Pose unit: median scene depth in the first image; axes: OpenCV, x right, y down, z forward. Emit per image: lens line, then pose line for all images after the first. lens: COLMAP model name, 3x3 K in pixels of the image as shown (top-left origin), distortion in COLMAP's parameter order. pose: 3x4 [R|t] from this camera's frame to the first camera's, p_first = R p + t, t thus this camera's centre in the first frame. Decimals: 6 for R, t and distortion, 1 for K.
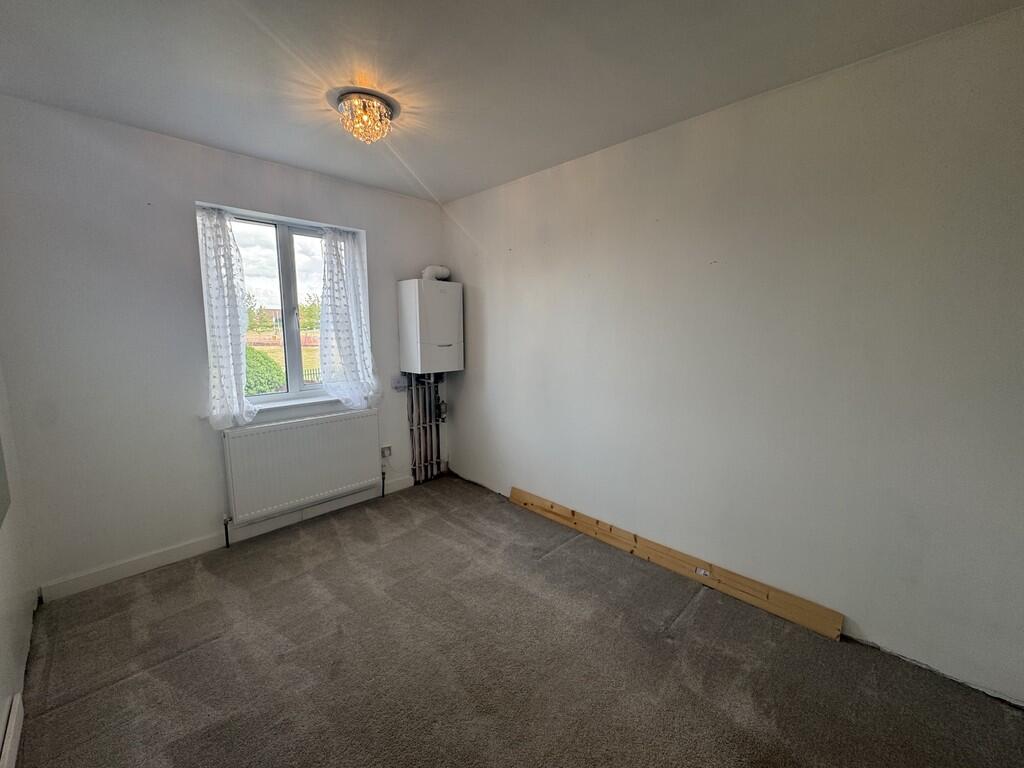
lens RADIAL K [[408.6, 0, 512.3], [0, 408.6, 380.8], [0, 0, 1]] dist [-0.000406, -0.000139]
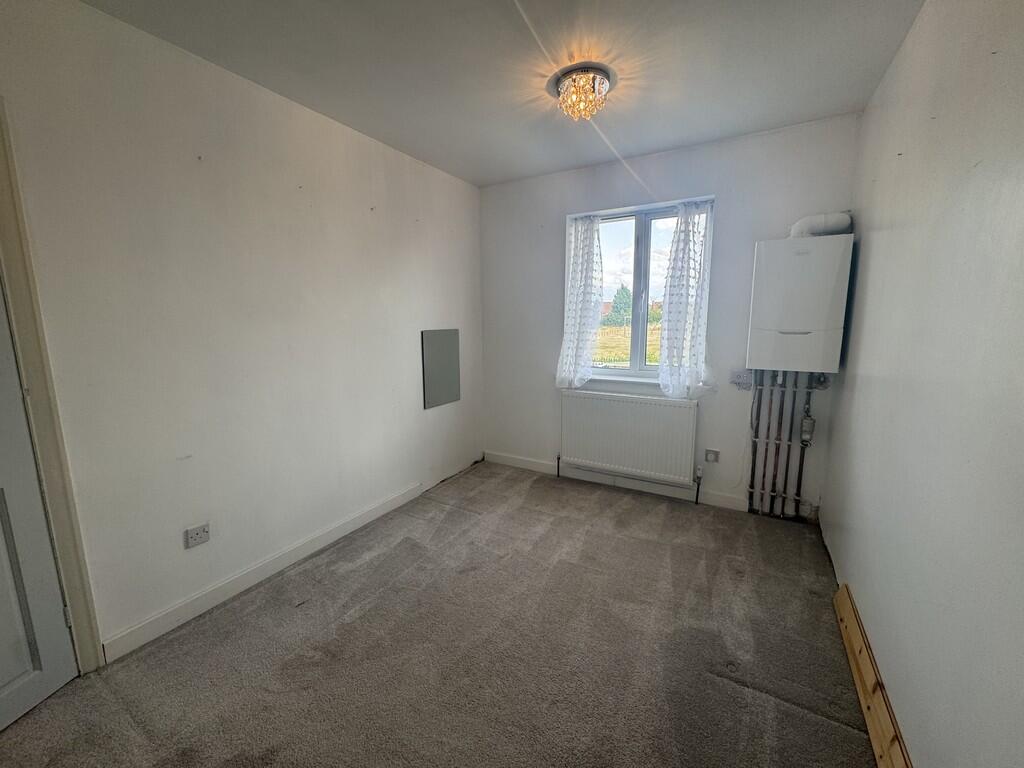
lens RADIAL K [[408.6, 0, 512.3], [0, 408.6, 380.8], [0, 0, 1]] dist [-0.000406, -0.000139]
pose [[0.252450, 0.146643, -0.956433, 0.430216], [-0.120217, 0.985544, 0.119375, -0.035758], [0.960113, 0.084843, 0.266430, 0.415318]]
